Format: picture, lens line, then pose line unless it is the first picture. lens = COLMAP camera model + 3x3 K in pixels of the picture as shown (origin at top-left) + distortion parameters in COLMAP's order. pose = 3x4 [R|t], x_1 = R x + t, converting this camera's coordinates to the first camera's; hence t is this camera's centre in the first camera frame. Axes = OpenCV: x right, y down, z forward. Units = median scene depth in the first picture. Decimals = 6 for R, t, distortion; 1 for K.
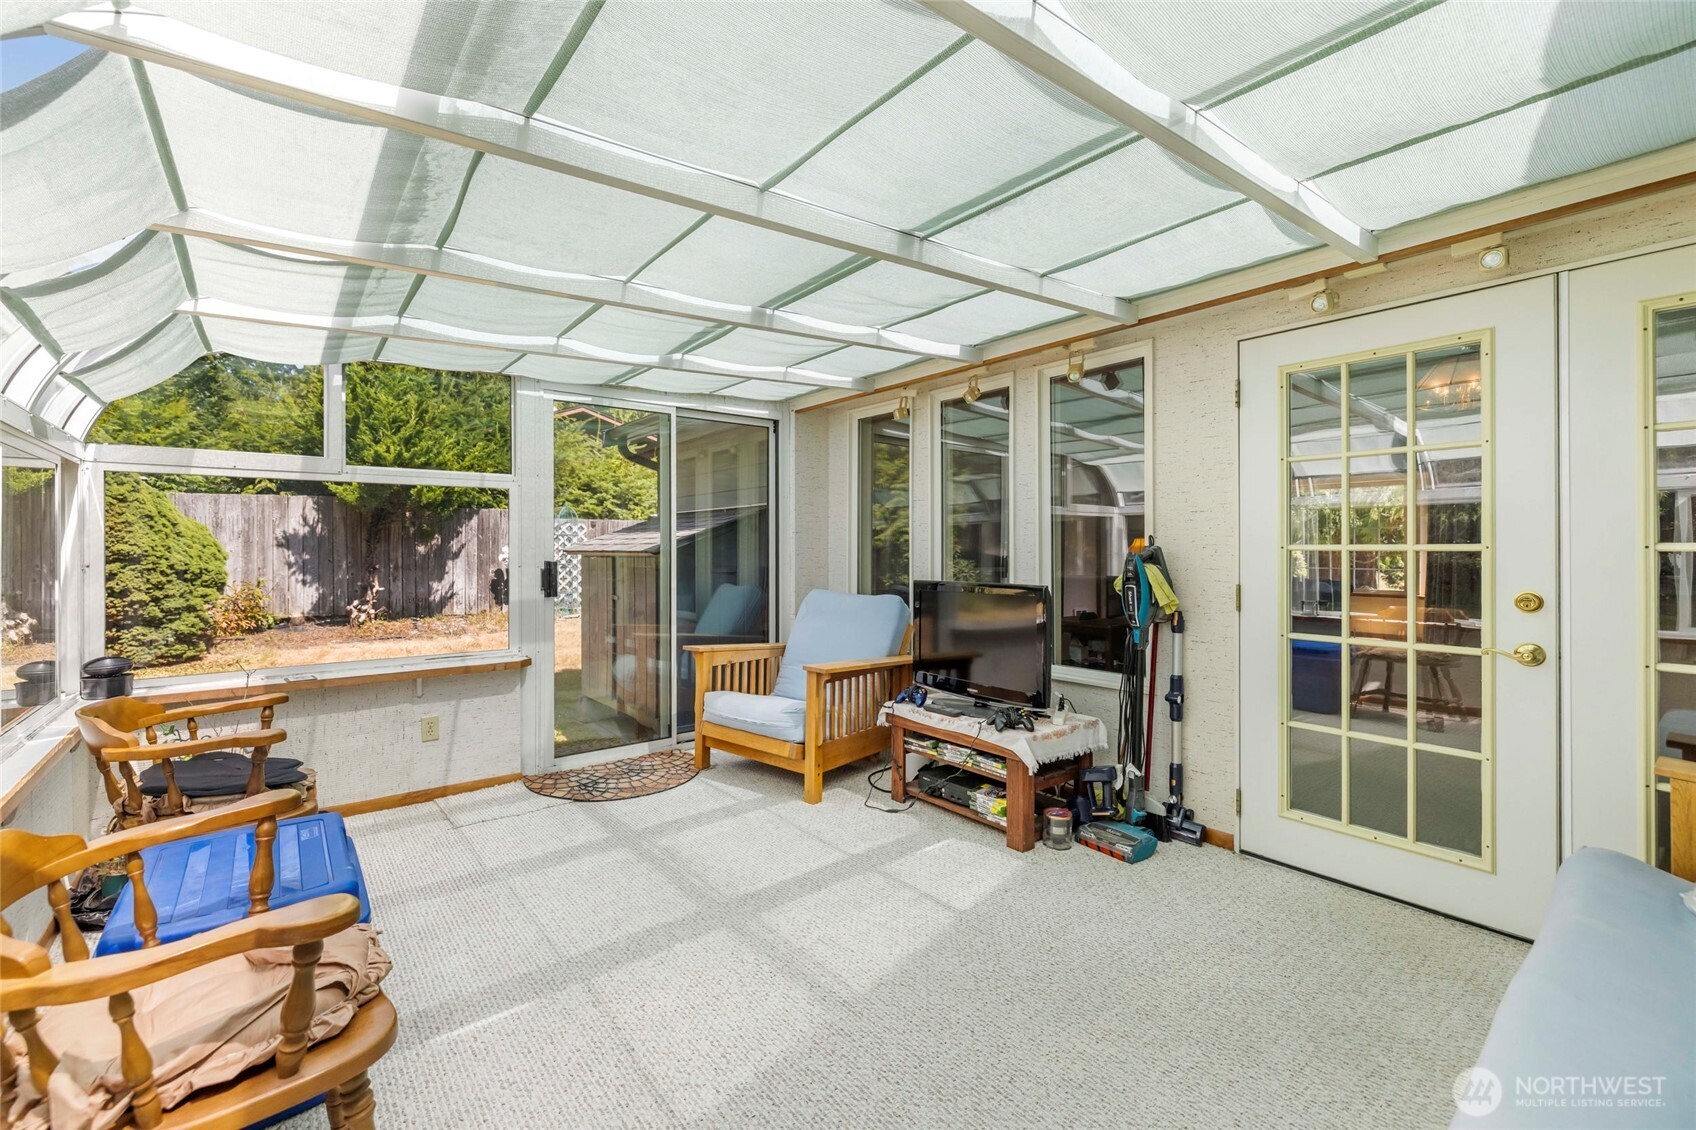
lens RADIAL K [[712.2, 0, 841.3], [0, 712.2, 558.8], [0, 0, 1]] dist [-0.001449, 0.000761]
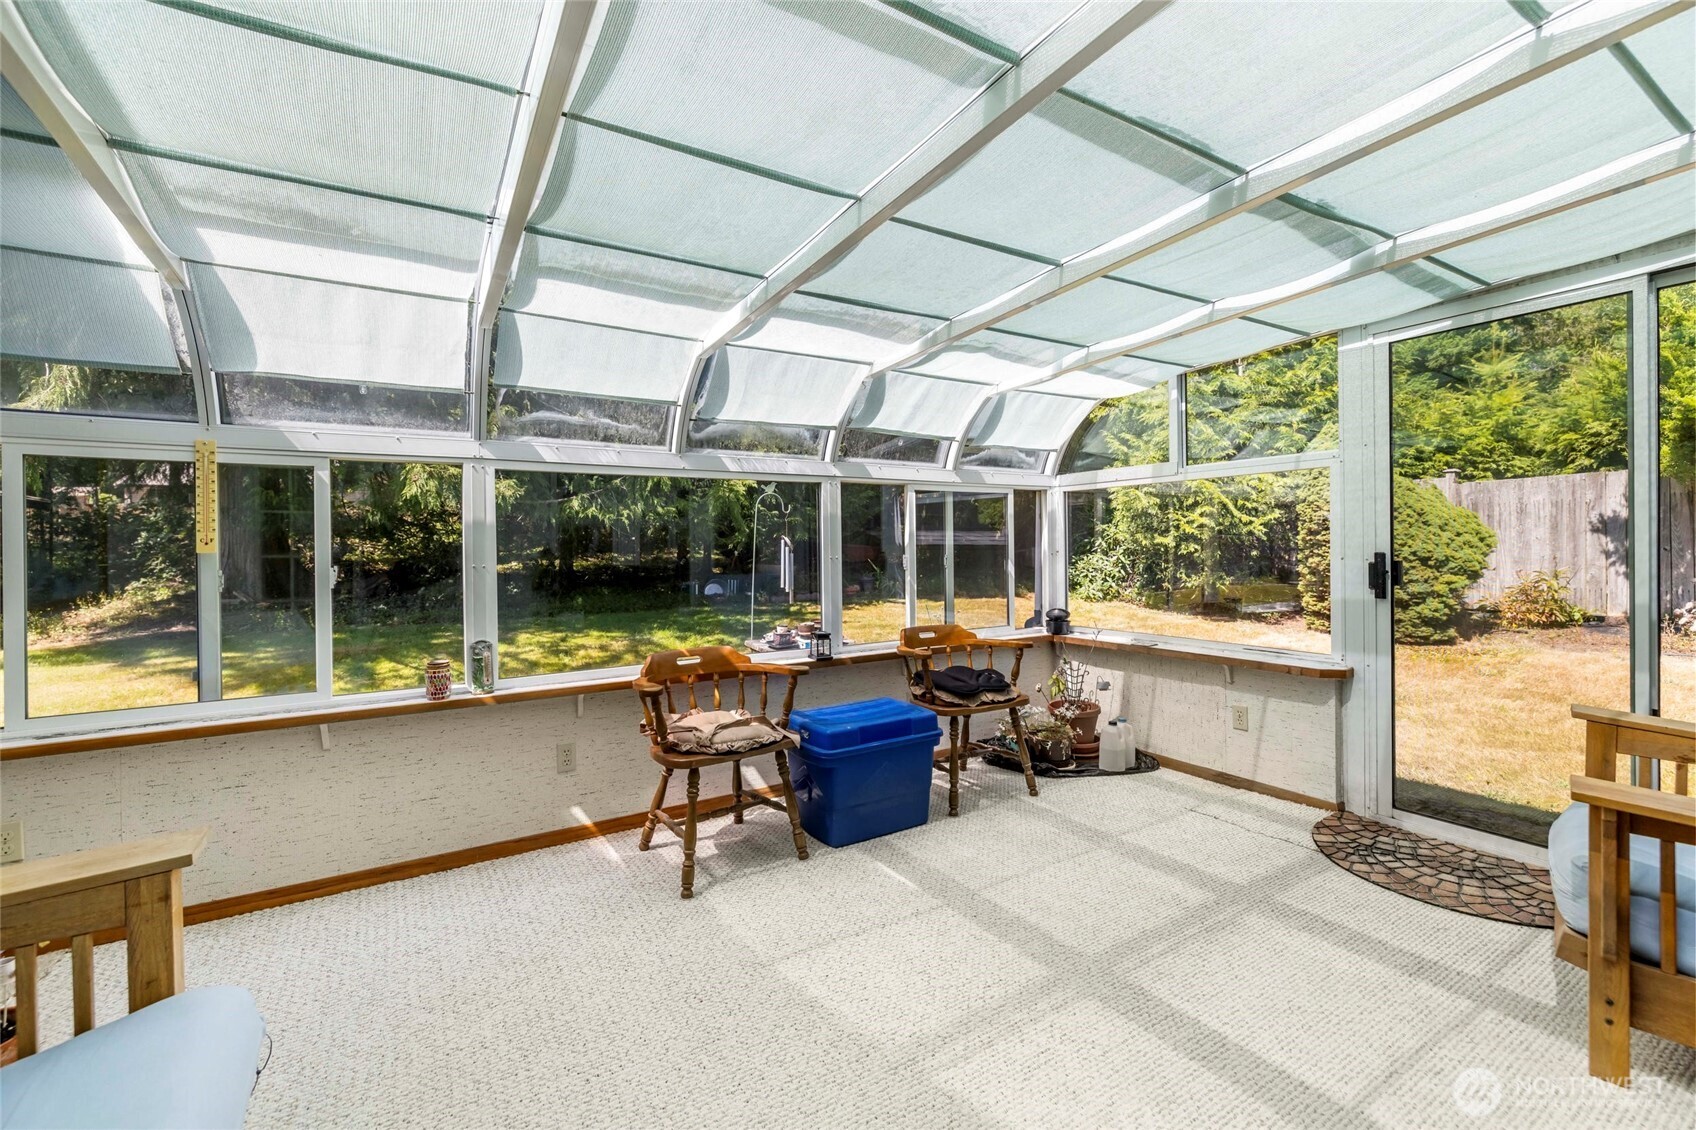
lens RADIAL K [[712.2, 0, 843.6], [0, 712.2, 554.7], [0, 0, 1]] dist [-0.001449, 0.000761]
pose [[-0.120912, 0.015590, -0.992541, 0.443662], [-0.001491, 0.999873, 0.015887, -0.005545], [0.992662, 0.003401, -0.120873, 0.518441]]
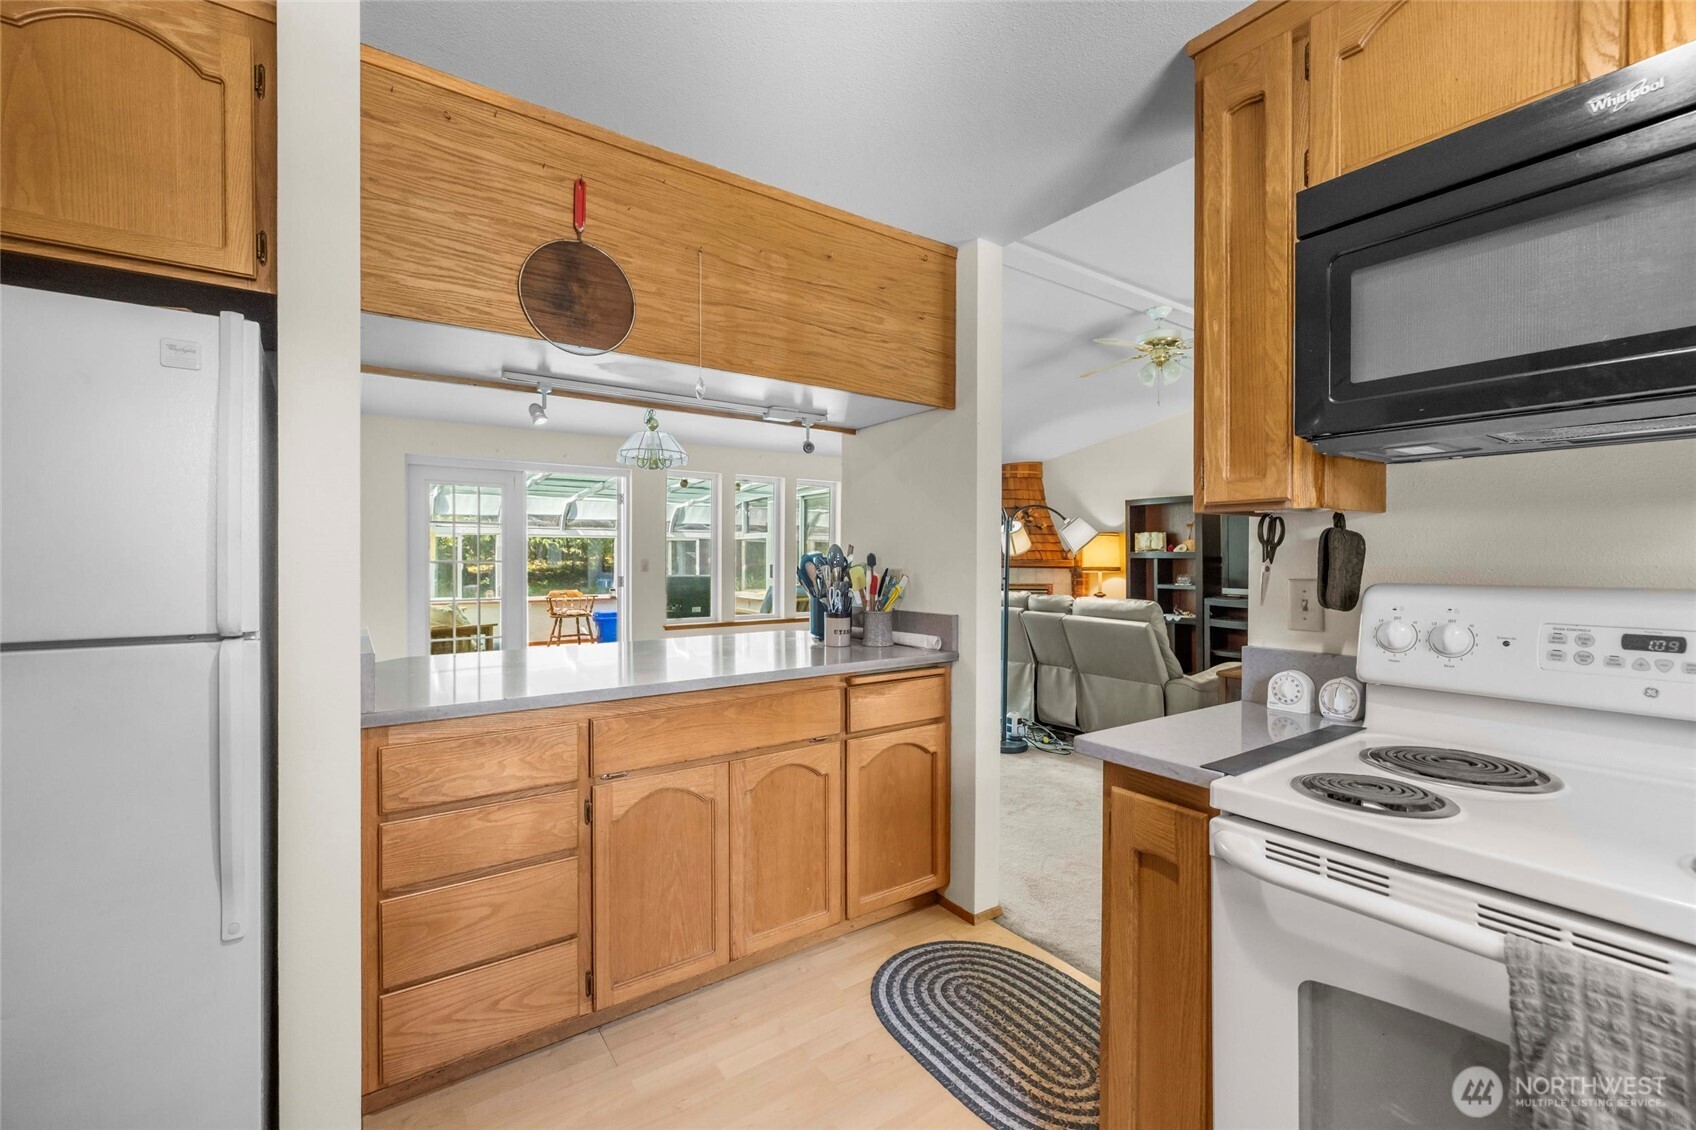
lens RADIAL K [[712.2, 0, 840.3], [0, 712.2, 558.4], [0, 0, 1]] dist [-0.001449, 0.000761]
pose [[-0.058250, 0.011152, -0.998240, 1.871205], [-0.008172, 0.999899, 0.011648, -0.037181], [0.998269, 0.008836, -0.058153, 1.234507]]
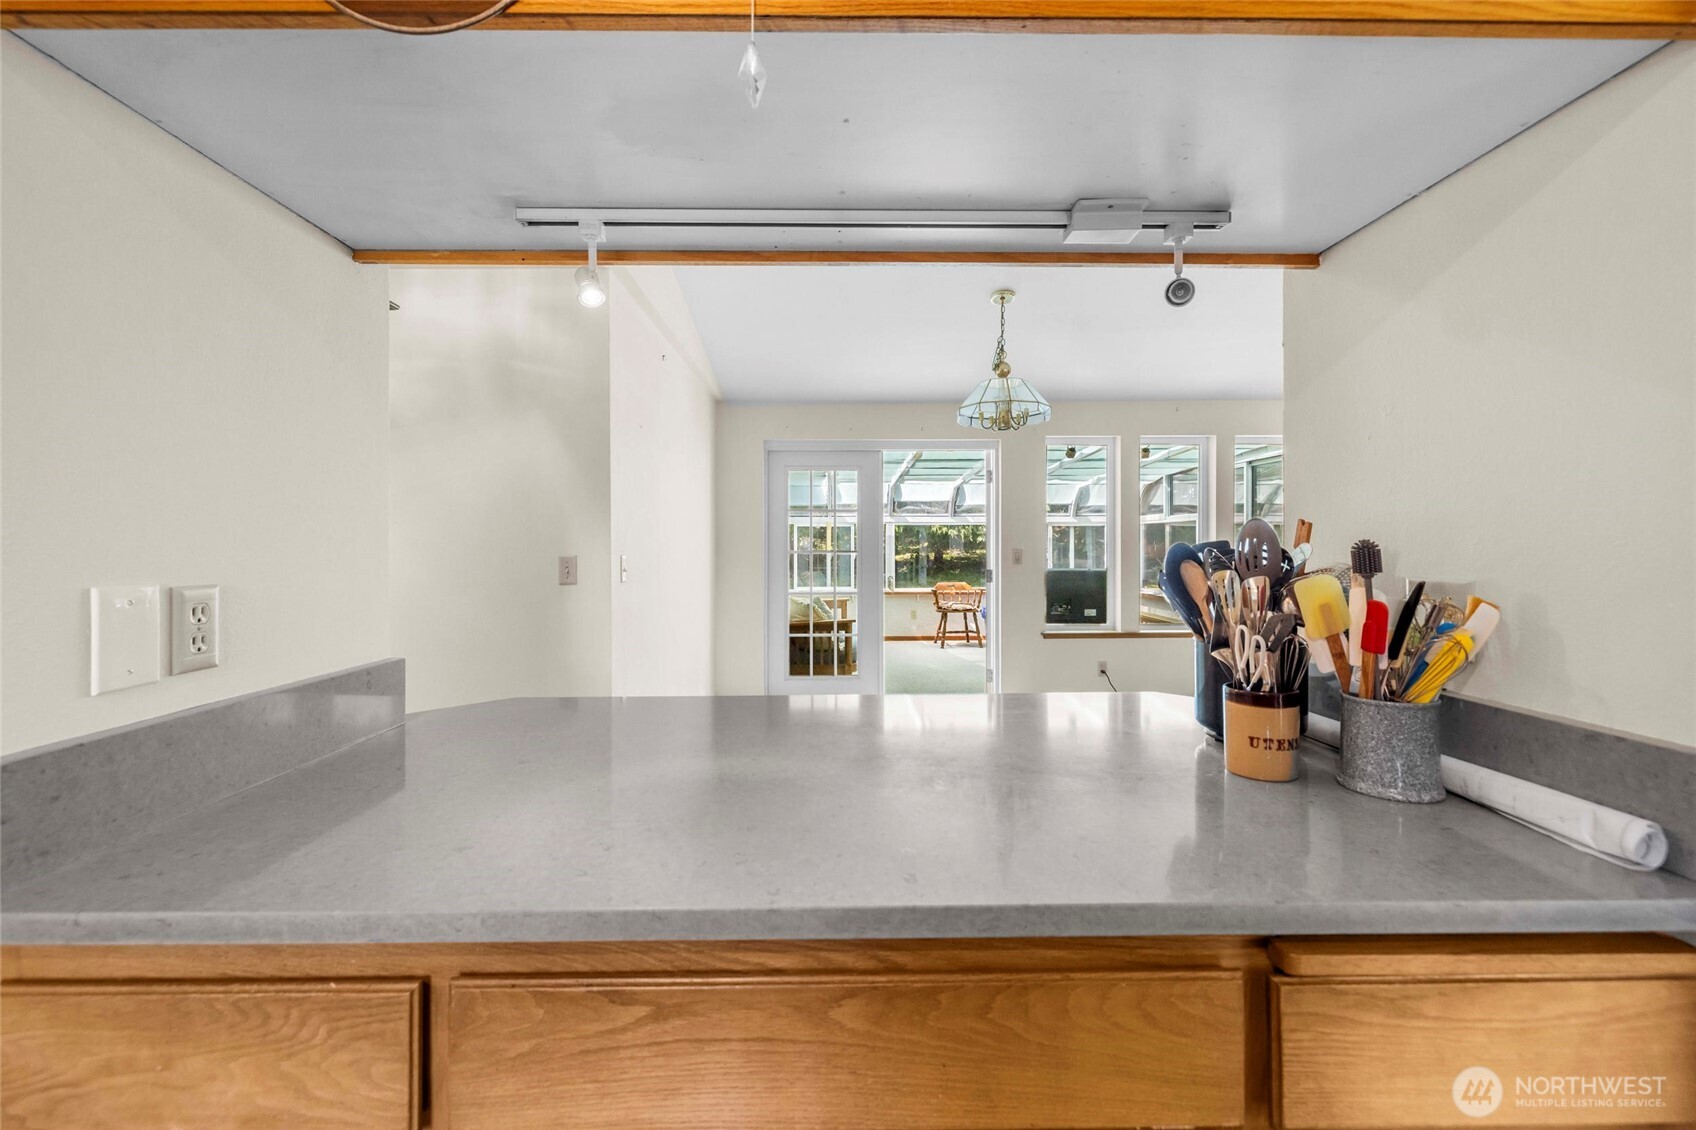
lens RADIAL K [[712.2, 0, 838.1], [0, 712.2, 544.2], [0, 0, 1]] dist [-0.001449, 0.000761]
pose [[-0.606739, 0.008894, -0.794851, 1.548871], [0.001057, 0.999946, 0.010382, -0.035822], [0.794900, 0.005459, -0.606715, 1.229586]]
